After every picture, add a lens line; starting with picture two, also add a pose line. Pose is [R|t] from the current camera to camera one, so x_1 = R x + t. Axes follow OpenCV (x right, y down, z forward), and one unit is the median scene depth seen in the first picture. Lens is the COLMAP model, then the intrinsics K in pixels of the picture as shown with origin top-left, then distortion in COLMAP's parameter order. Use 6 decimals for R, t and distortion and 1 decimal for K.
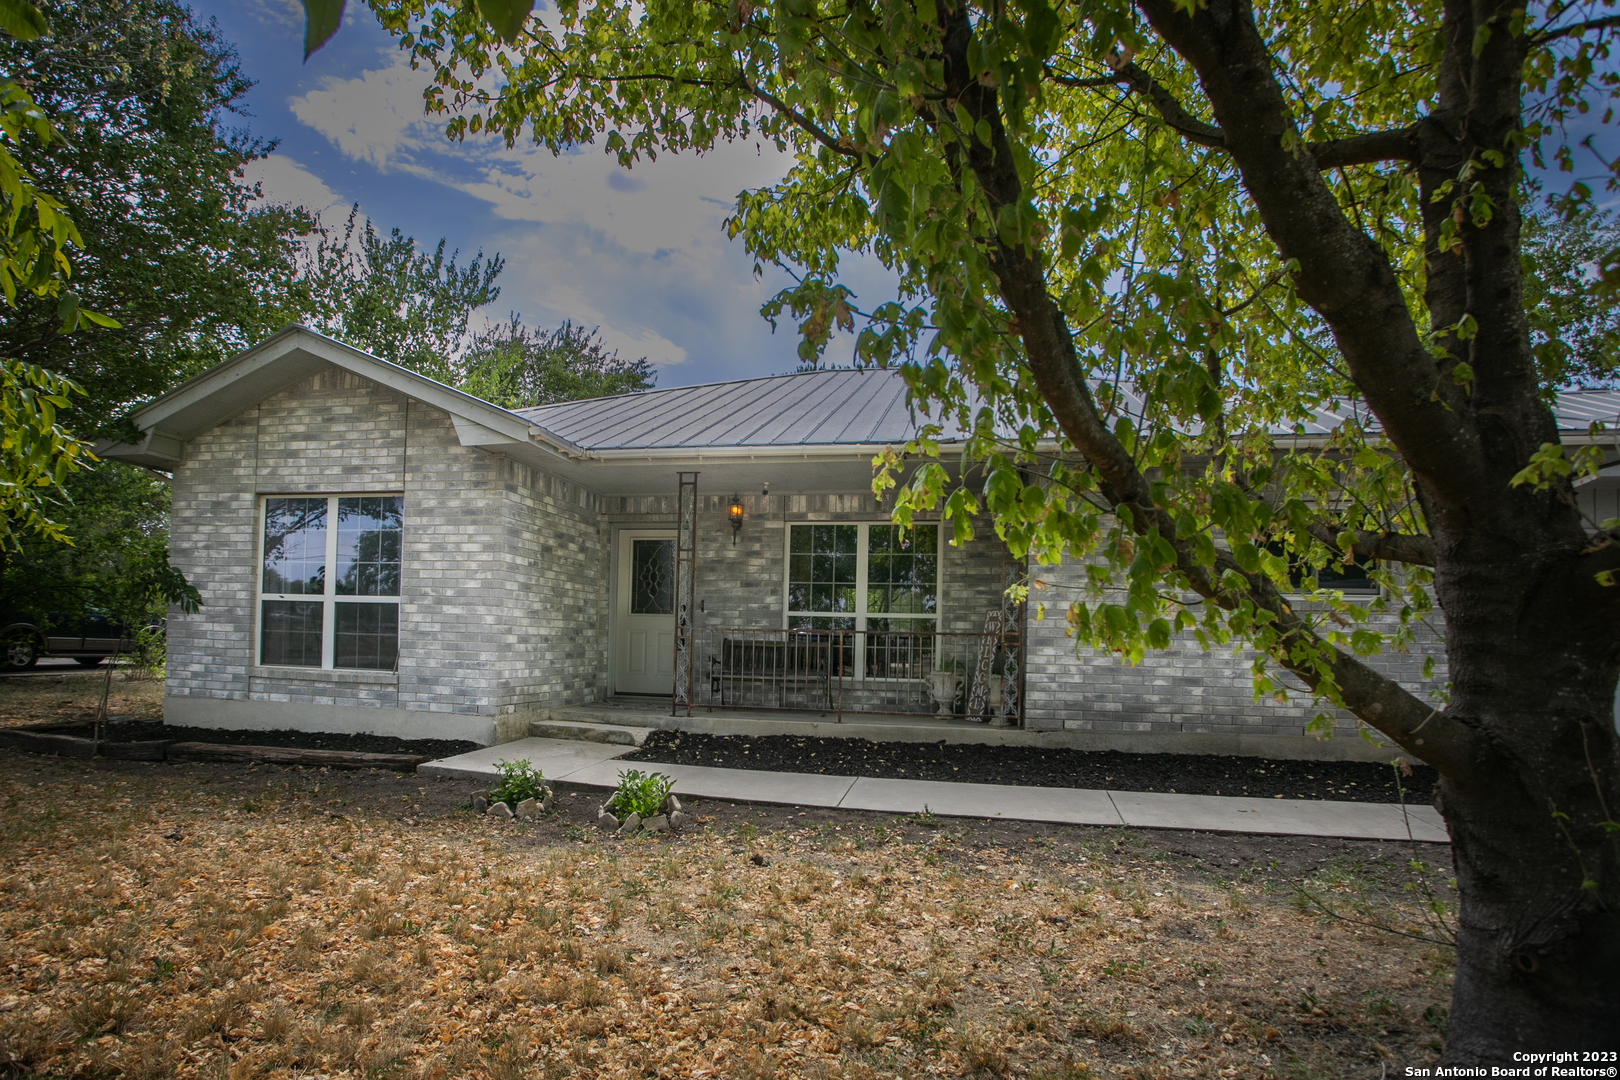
lens RADIAL K [[807.0, 0, 806.2], [0, 807.0, 606.9], [0, 0, 1]] dist [-0.069898, 0.025323]
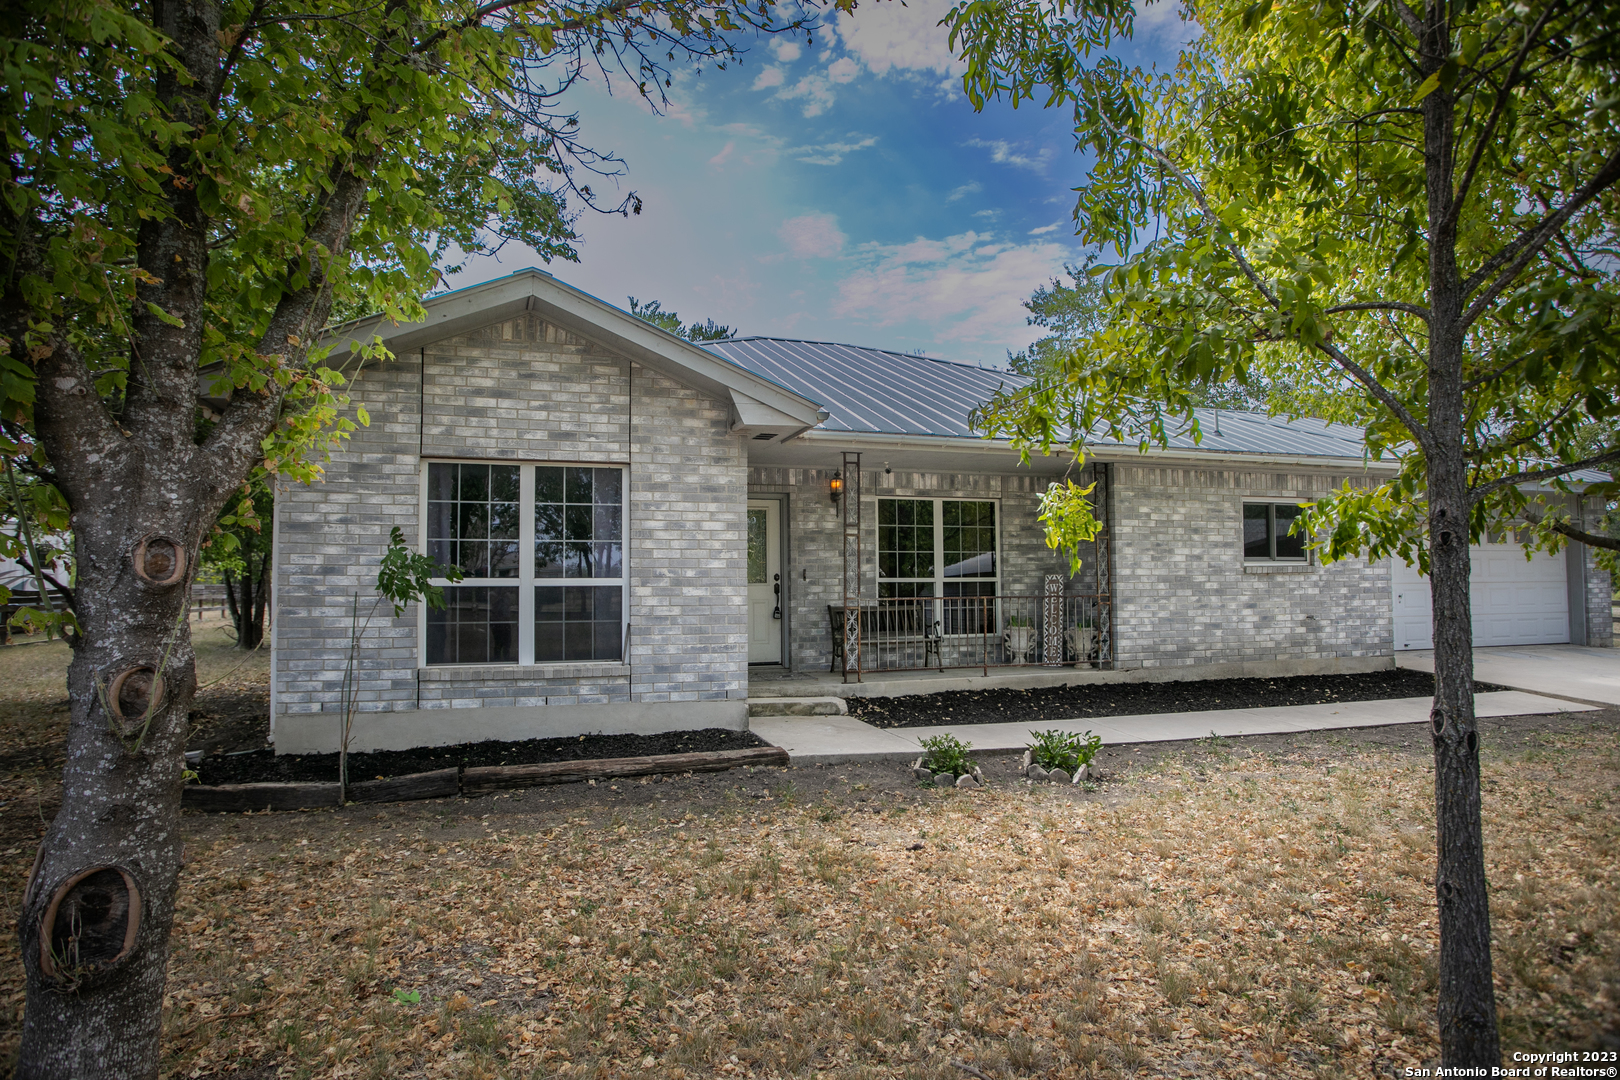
lens RADIAL K [[829.5, 0, 802.3], [0, 829.5, 533.0], [0, 0, 1]] dist [-0.036834, 0.000503]
pose [[0.893842, -0.002612, 0.448375, -0.751037], [0.010606, 0.999826, -0.015319, -0.048481], [-0.448257, 0.018448, 0.893714, 0.057603]]
